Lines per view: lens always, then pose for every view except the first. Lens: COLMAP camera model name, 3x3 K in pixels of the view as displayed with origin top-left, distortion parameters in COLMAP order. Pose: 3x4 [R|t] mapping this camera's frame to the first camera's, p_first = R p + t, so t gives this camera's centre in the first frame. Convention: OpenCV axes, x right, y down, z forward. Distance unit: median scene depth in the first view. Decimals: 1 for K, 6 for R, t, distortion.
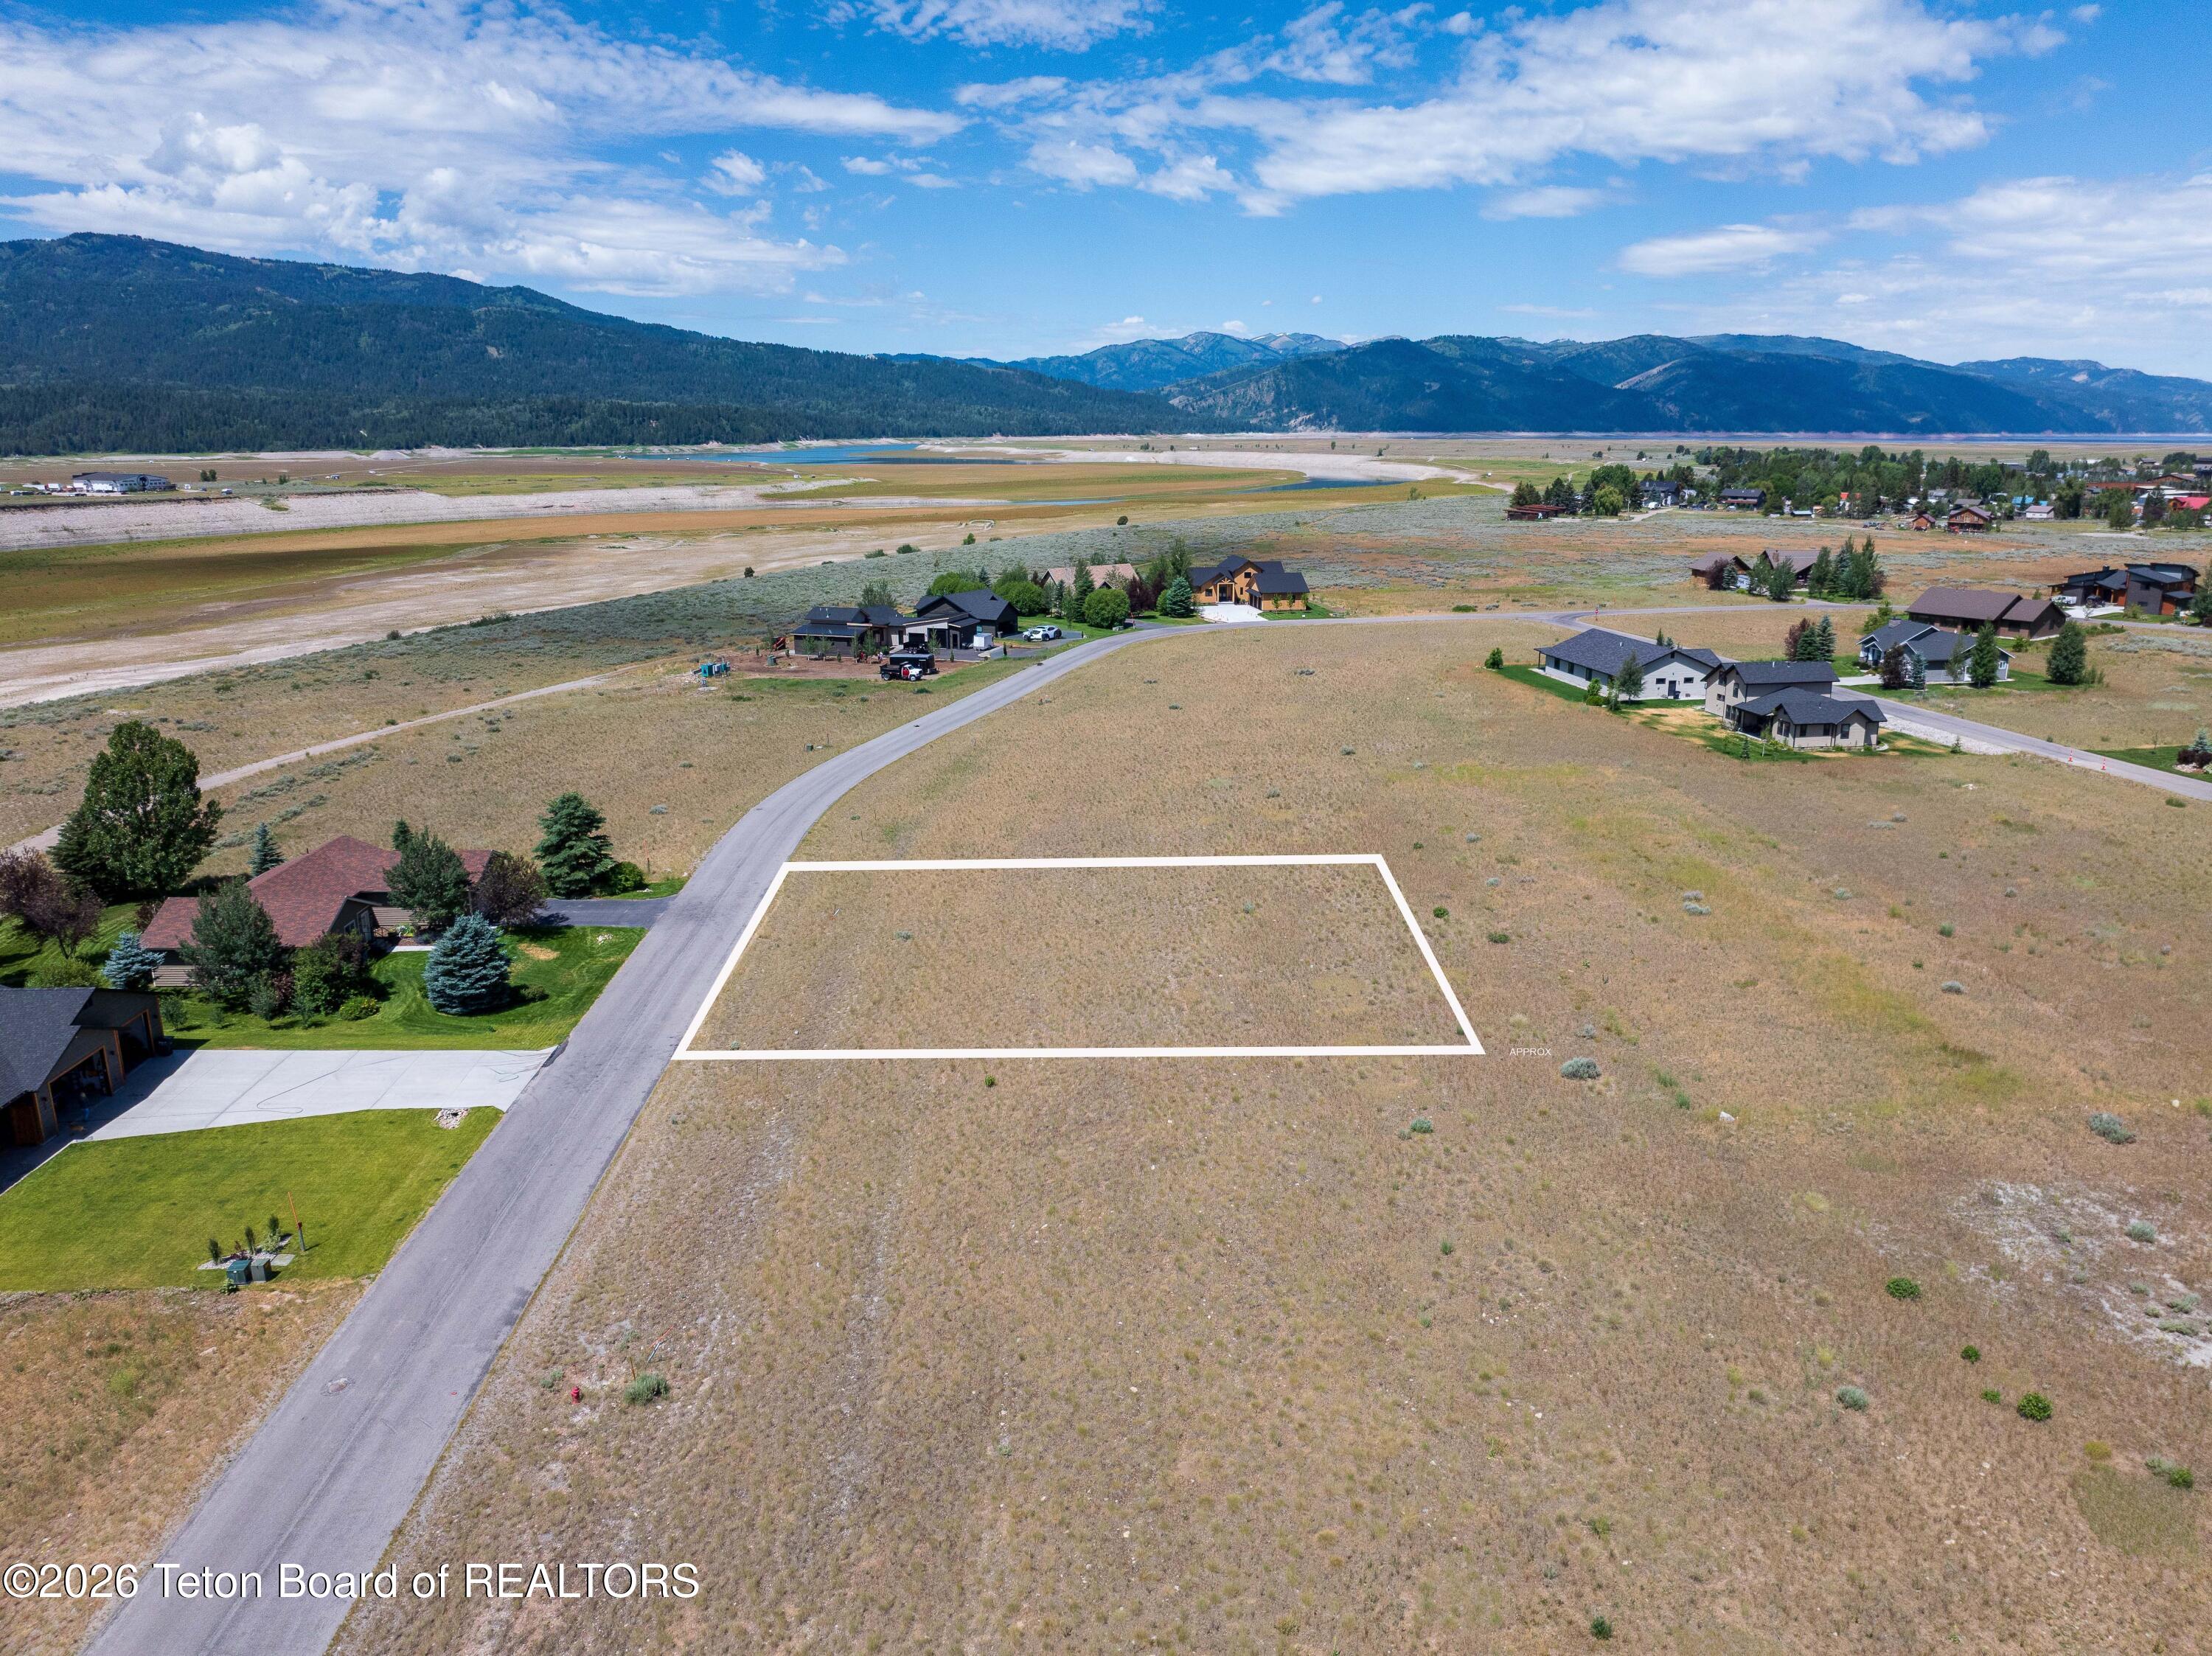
lens RADIAL K [[1559.5, 0, 1114.9], [0, 1559.5, 816.4], [0, 0, 1]] dist [-0.046070, 0.014249]
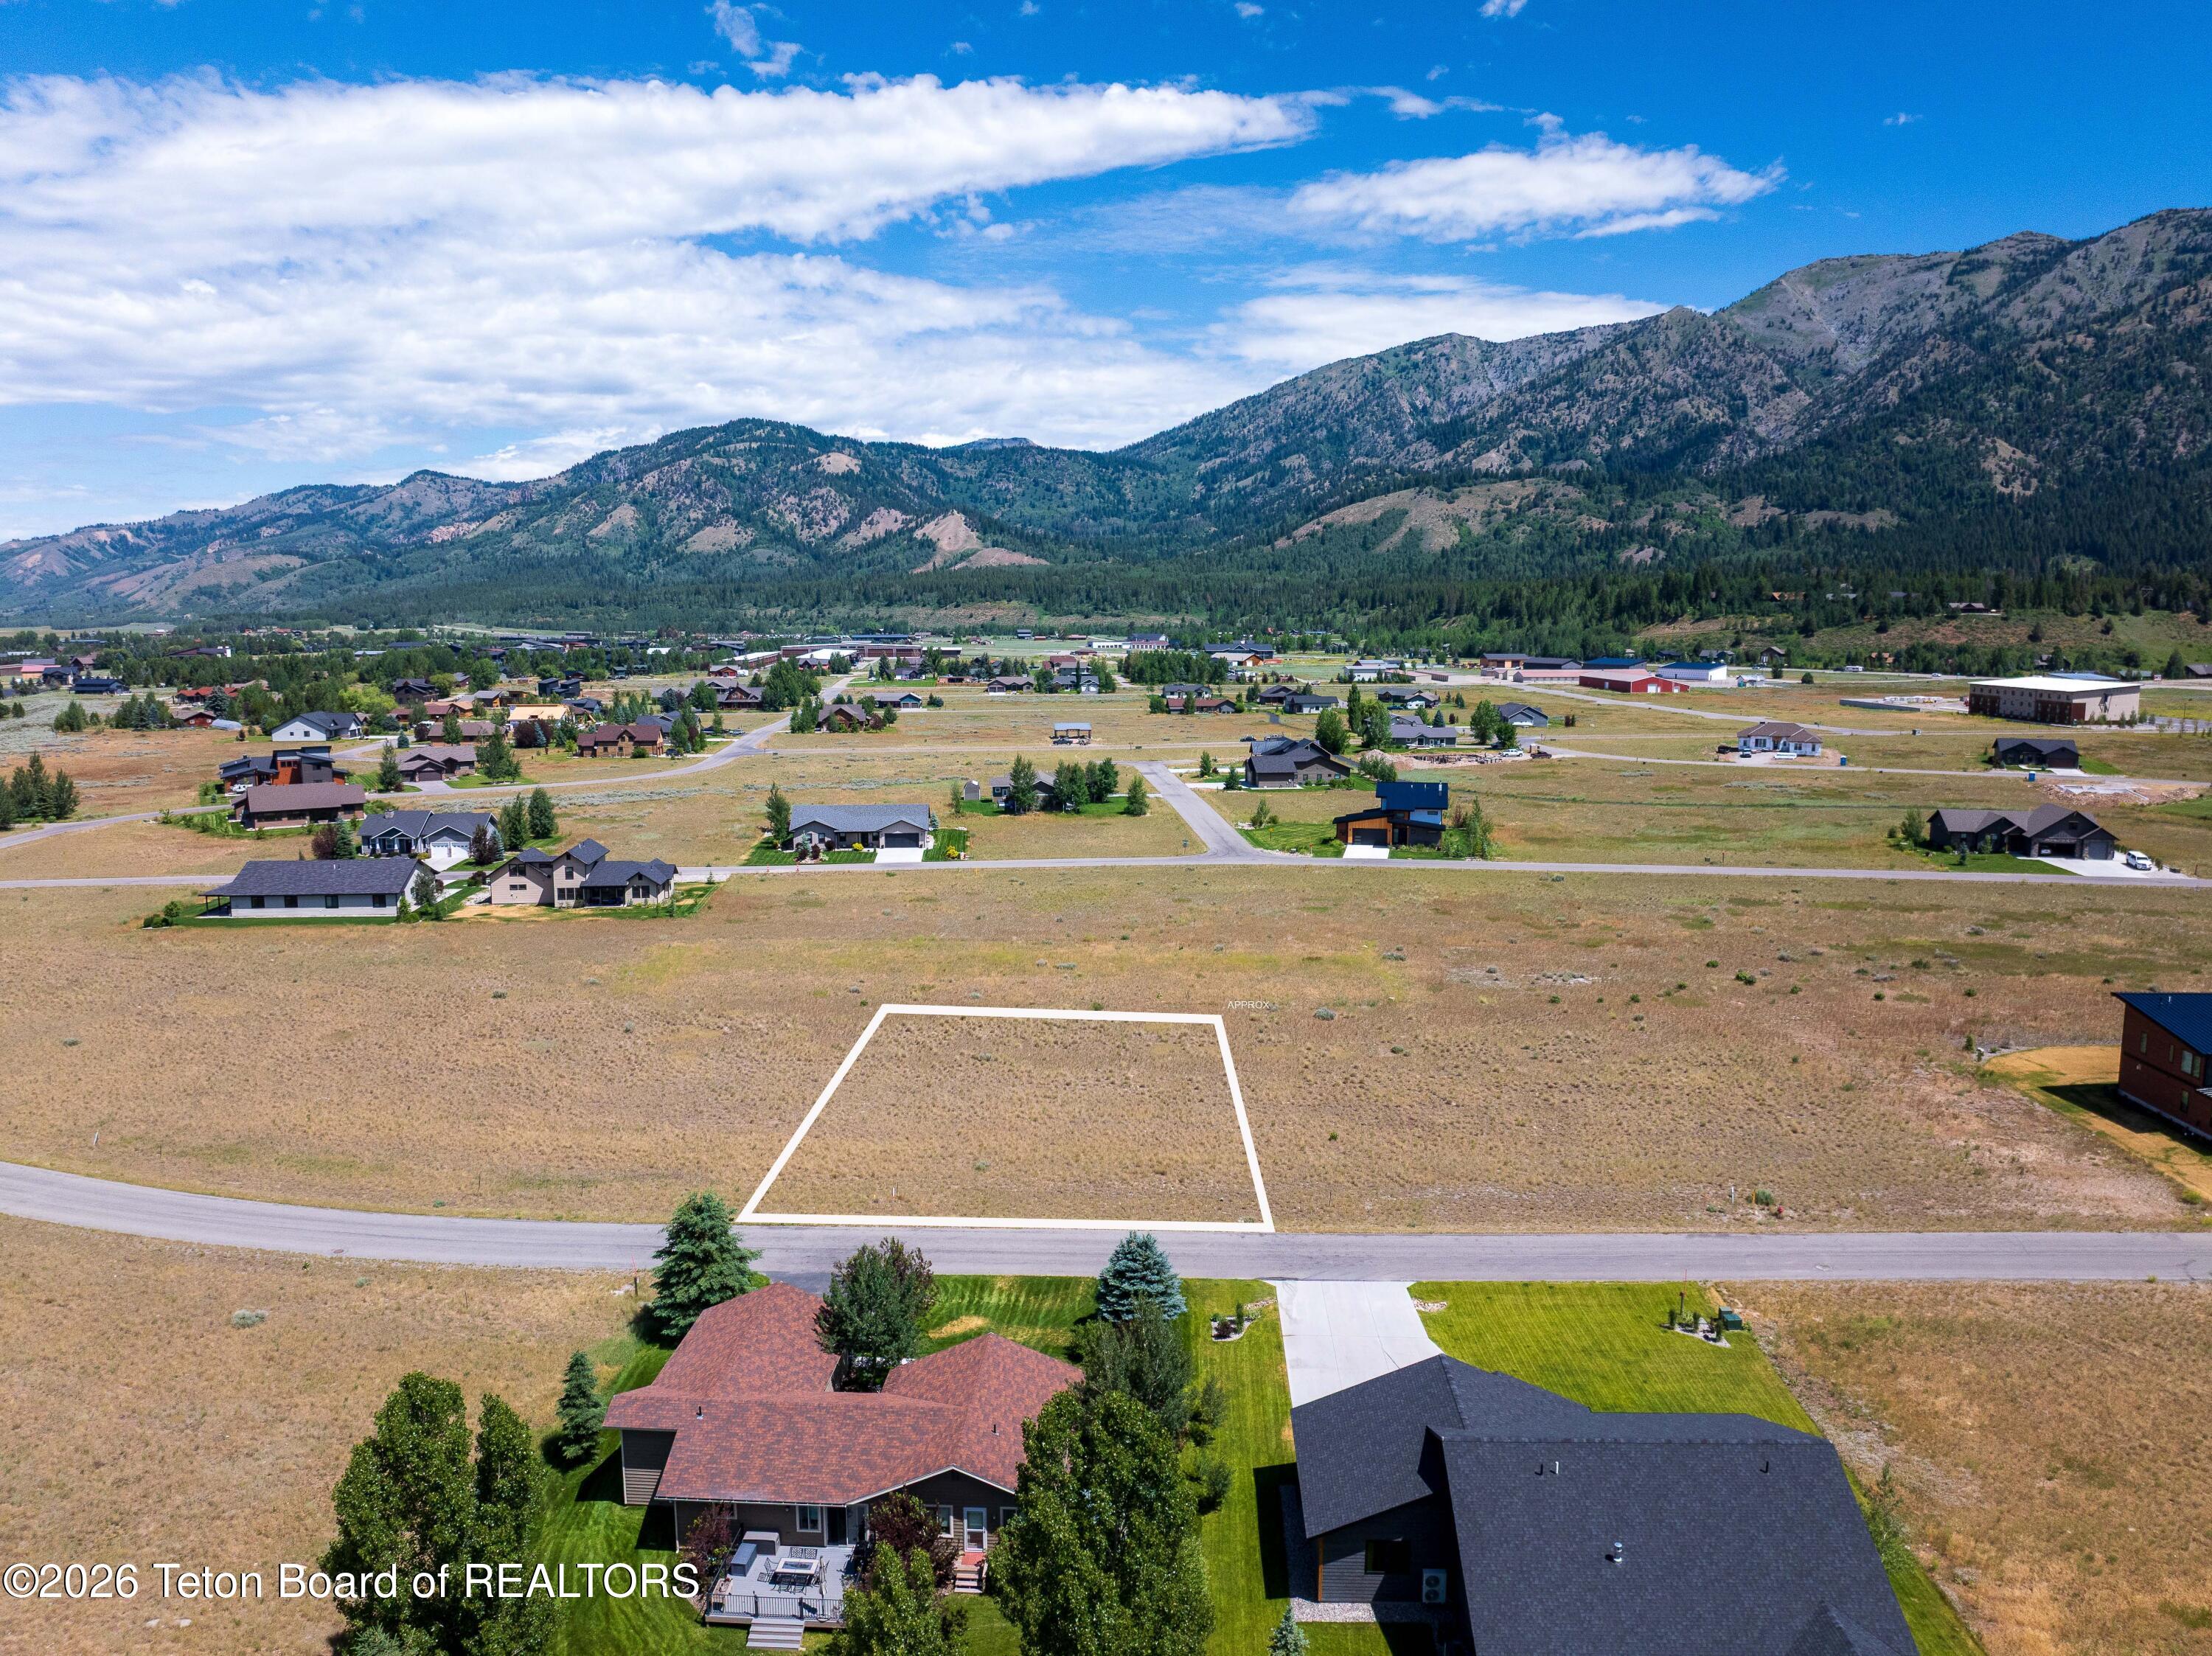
lens RADIAL K [[1559.5, 0, 1117.7], [0, 1559.5, 829.6], [0, 0, 1]] dist [-0.046070, 0.014249]
pose [[0.082948, -0.138151, 0.986932, -0.393338], [0.242636, 0.963342, 0.114456, -0.082291], [-0.966565, 0.229971, 0.113428, 0.265770]]
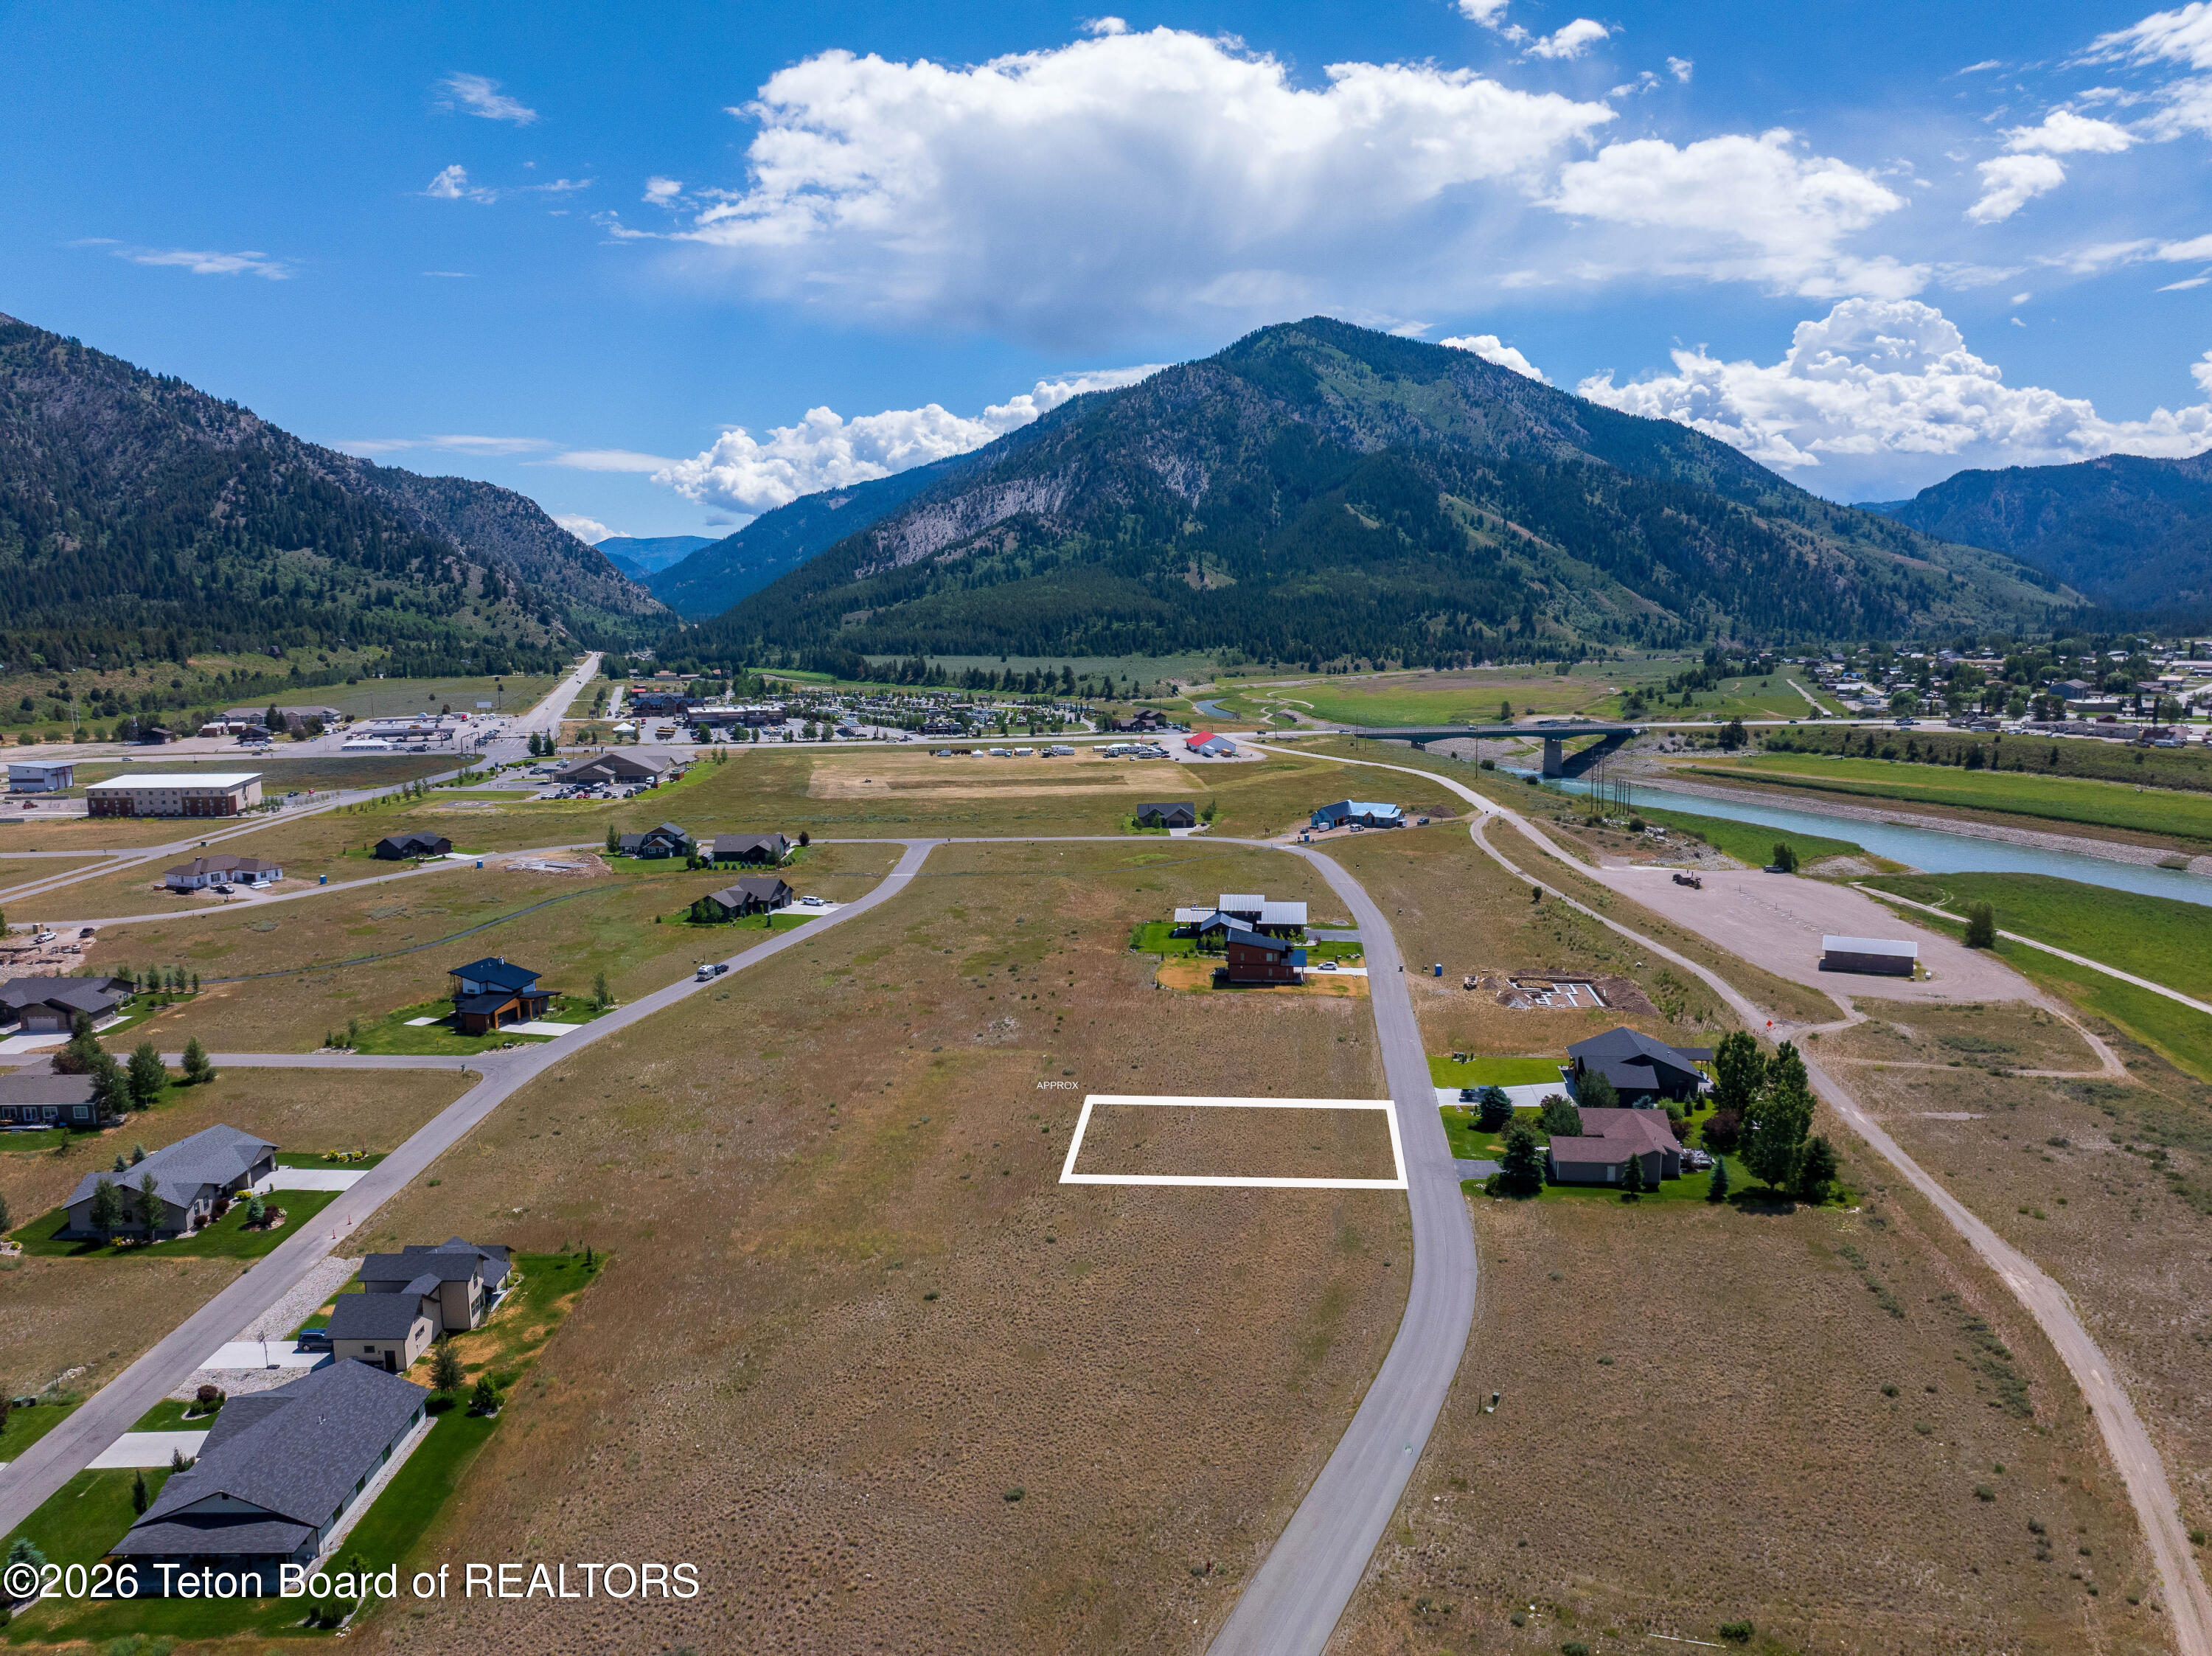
lens RADIAL K [[1559.5, 0, 1116.6], [0, 1559.5, 860.9], [0, 0, 1]] dist [-0.046070, 0.014249]
pose [[-0.987381, -0.012979, 0.157828, -0.069261], [0.051279, 0.916735, 0.396191, -0.371214], [-0.149829, 0.399285, -0.904501, 0.949001]]
